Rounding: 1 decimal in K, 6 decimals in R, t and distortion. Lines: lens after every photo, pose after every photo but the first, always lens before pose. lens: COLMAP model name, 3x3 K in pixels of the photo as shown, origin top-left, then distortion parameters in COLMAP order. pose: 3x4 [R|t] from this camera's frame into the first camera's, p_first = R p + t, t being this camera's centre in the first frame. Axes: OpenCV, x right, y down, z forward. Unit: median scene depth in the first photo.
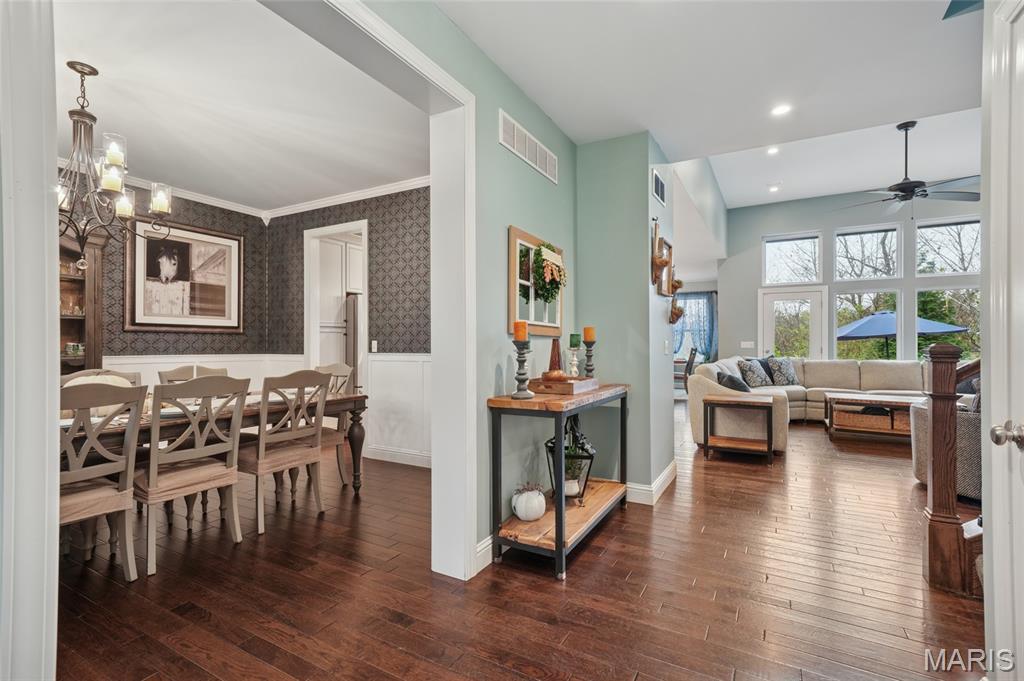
lens RADIAL K [[474.3, 0, 508.6], [0, 474.3, 343.4], [0, 0, 1]] dist [0.000626, -0.000114]
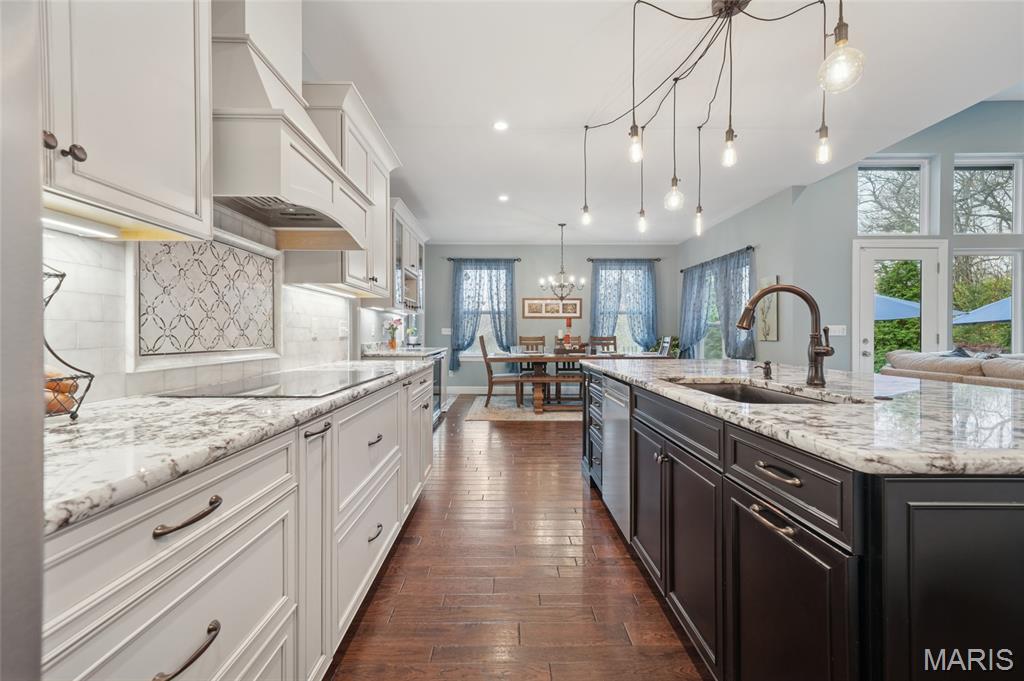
lens RADIAL K [[444.4, 0, 510.4], [0, 444.4, 336.8], [0, 0, 1]] dist [0.003171, -0.000094]
pose [[0.867128, 0.002789, 0.498078, -0.142759], [-0.003888, 0.999992, 0.001168, 0.012205], [-0.498071, -0.002949, 0.867131, 0.709142]]
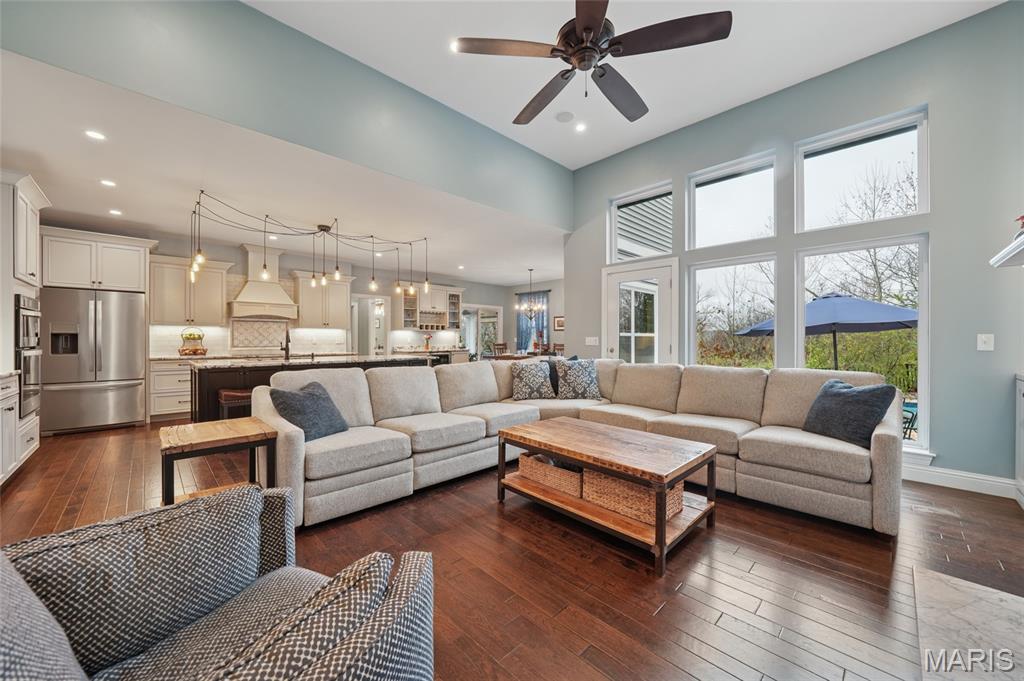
lens RADIAL K [[379.9, 0, 511.7], [0, 379.9, 340.3], [0, 0, 1]] dist [-0.014535, 0.000261]
pose [[0.959598, 0.008224, -0.281254, 0.550103], [-0.007885, 0.999966, 0.002340, 0.001105], [0.281263, -0.000027, 0.959631, 0.365517]]
